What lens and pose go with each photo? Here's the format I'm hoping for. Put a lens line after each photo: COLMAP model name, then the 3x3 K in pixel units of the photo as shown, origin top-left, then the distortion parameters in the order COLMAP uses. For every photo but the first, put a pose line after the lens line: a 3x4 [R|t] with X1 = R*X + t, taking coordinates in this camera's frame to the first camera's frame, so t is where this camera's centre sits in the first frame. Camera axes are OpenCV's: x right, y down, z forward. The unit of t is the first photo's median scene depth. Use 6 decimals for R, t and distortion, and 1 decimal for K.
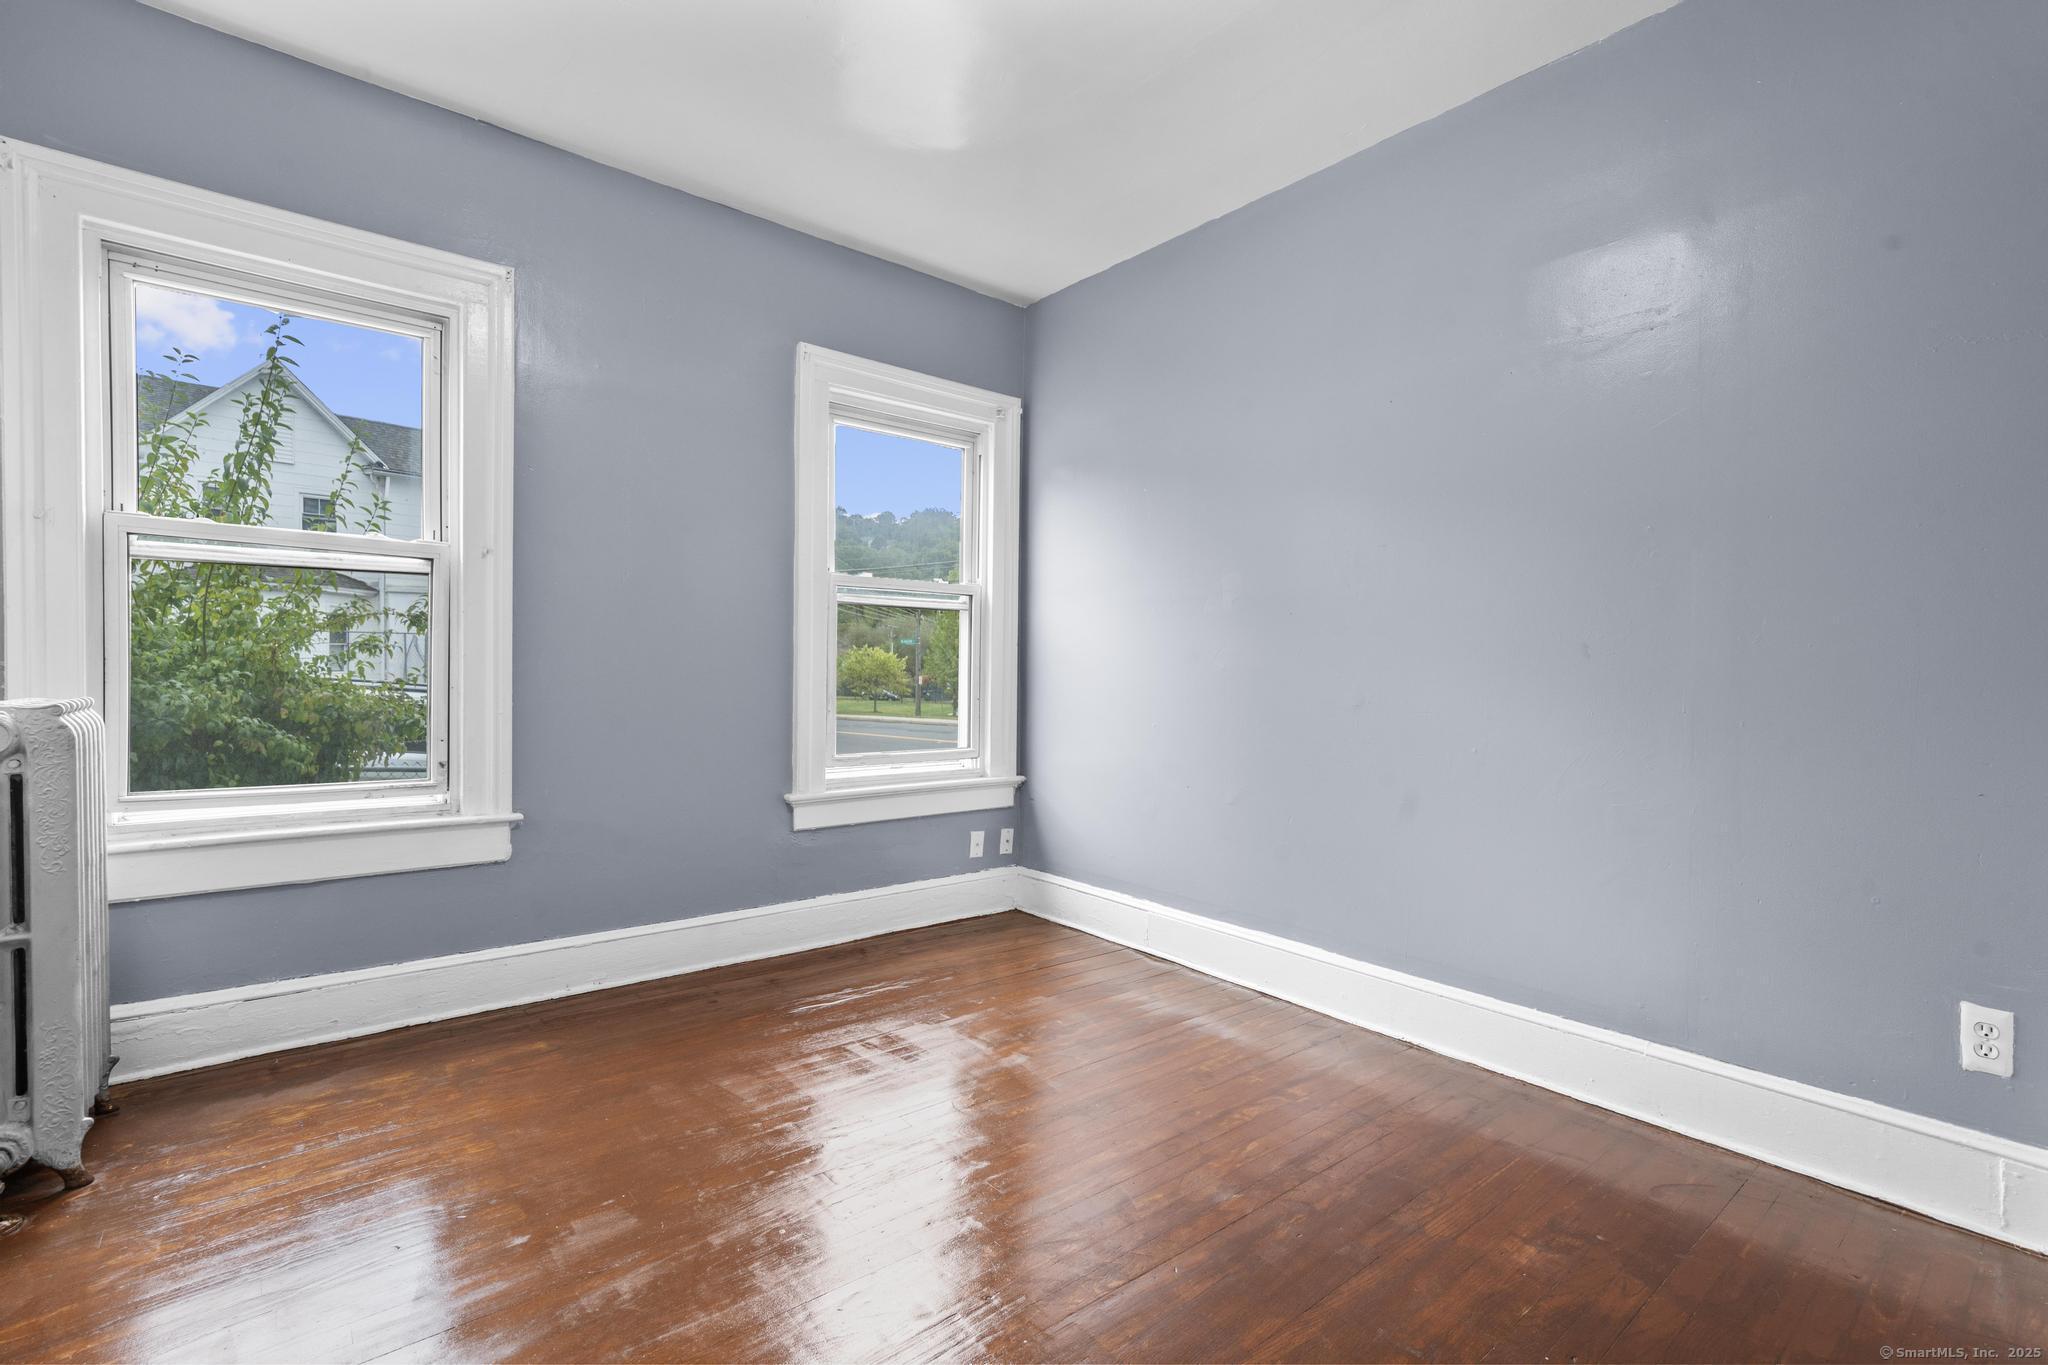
lens RADIAL K [[930.2, 0, 1016.8], [0, 930.2, 683.8], [0, 0, 1]] dist [-0.001115, 0.006244]
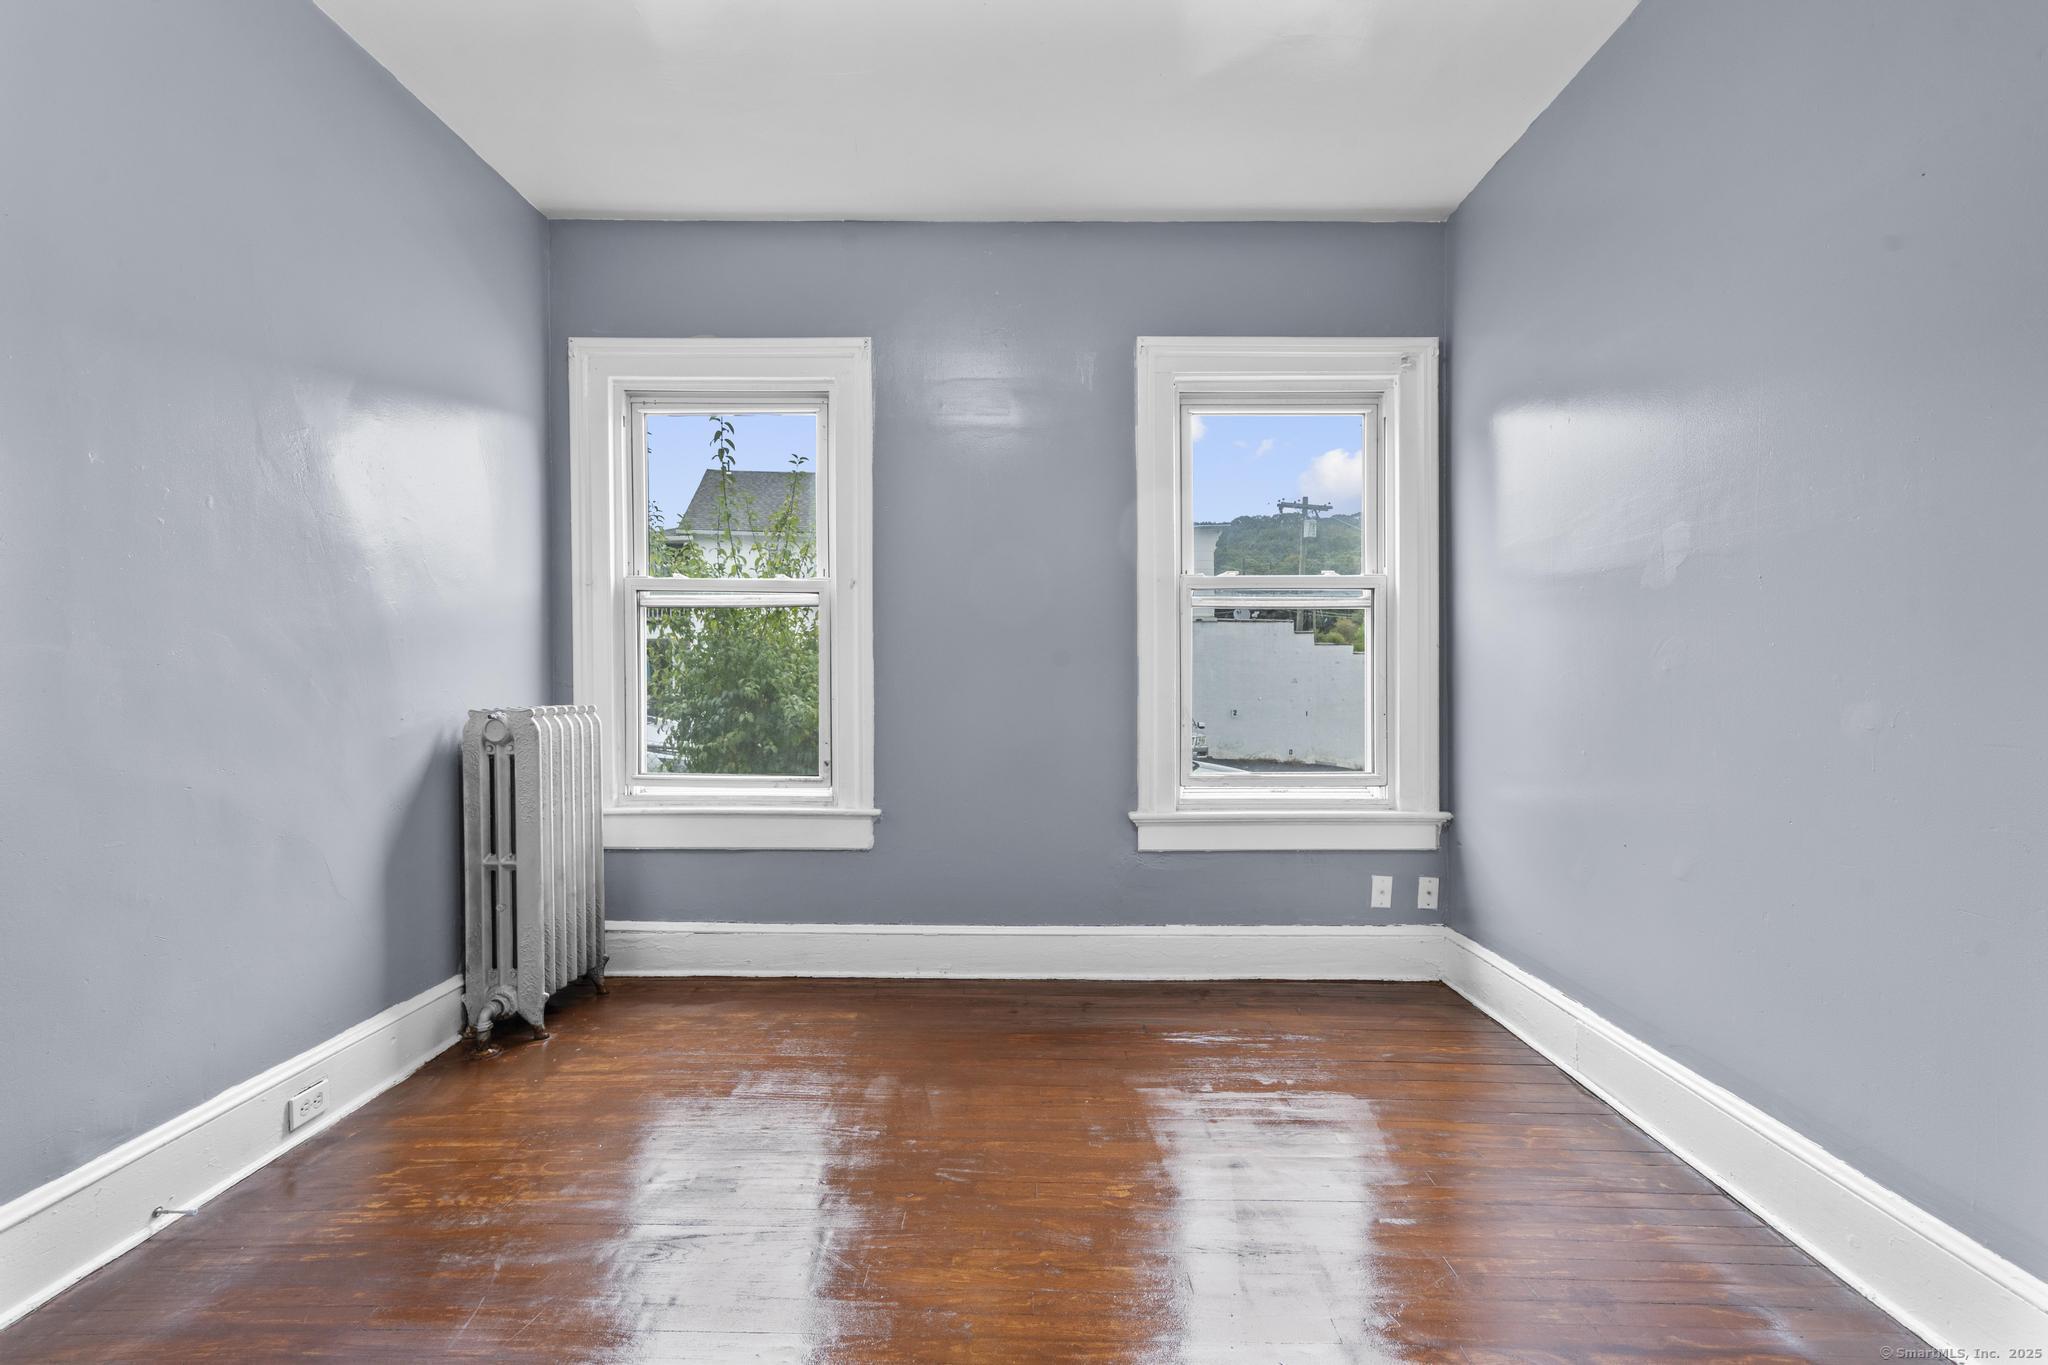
lens RADIAL K [[930.2, 0, 1016.8], [0, 930.2, 683.8], [0, 0, 1]] dist [-0.001115, 0.006244]
pose [[0.769186, -0.011150, -0.638928, 0.285538], [0.000515, 0.999858, -0.016829, 0.003931], [0.639025, 0.012616, 0.769082, 0.198705]]
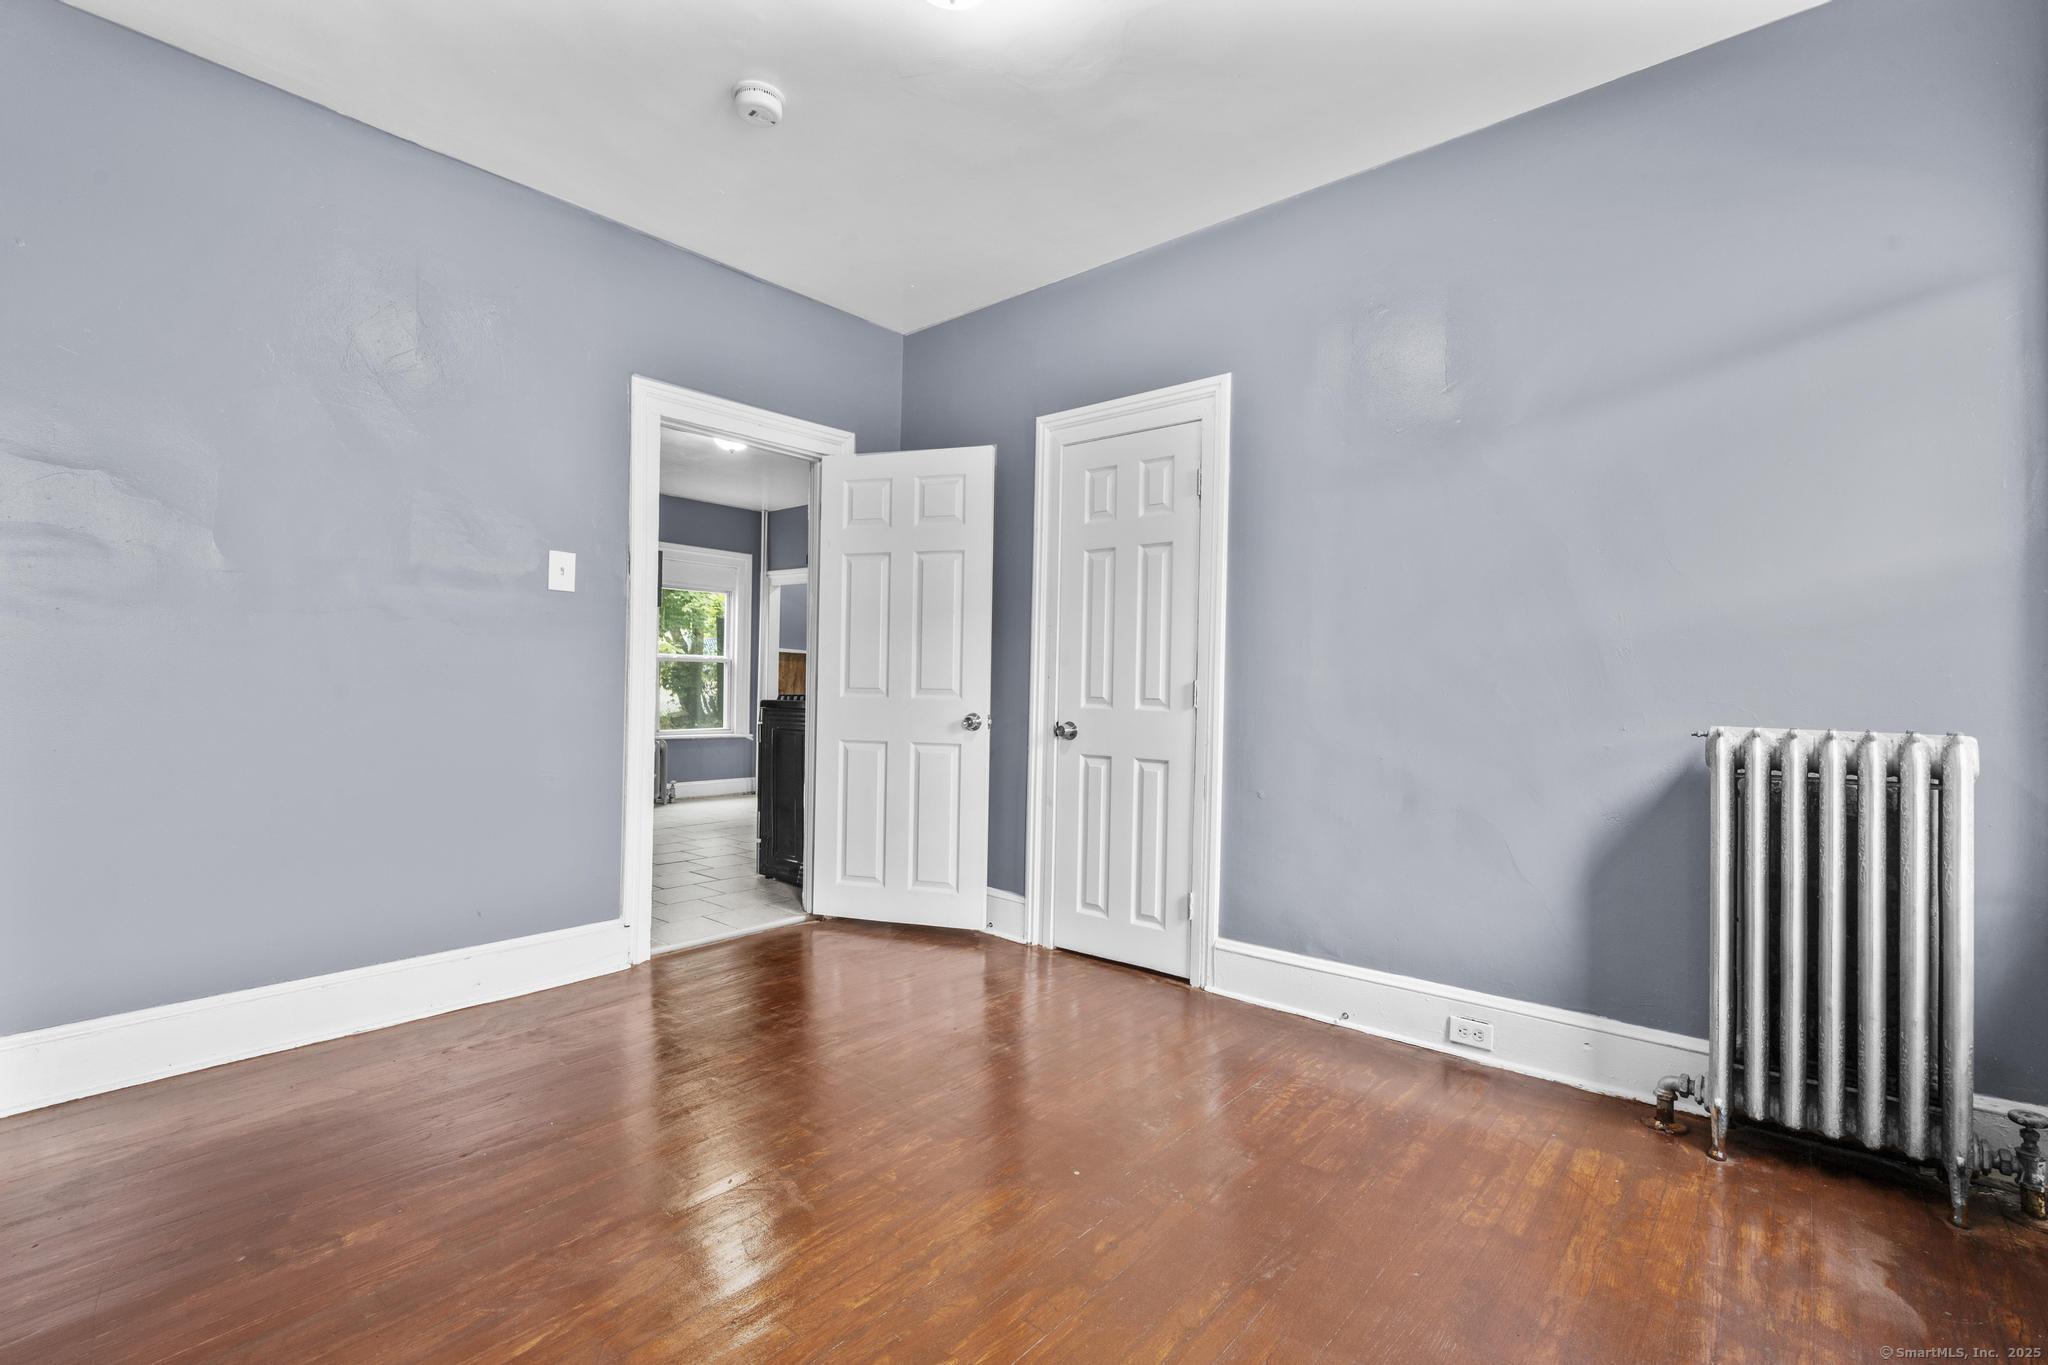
lens RADIAL K [[930.2, 0, 1016.8], [0, 930.2, 683.8], [0, 0, 1]] dist [-0.001115, 0.006244]
pose [[-0.984110, -0.024160, -0.175906, 0.014769], [-0.025533, 0.999659, 0.005542, -0.008403], [0.175712, 0.009945, -0.984391, 1.113108]]
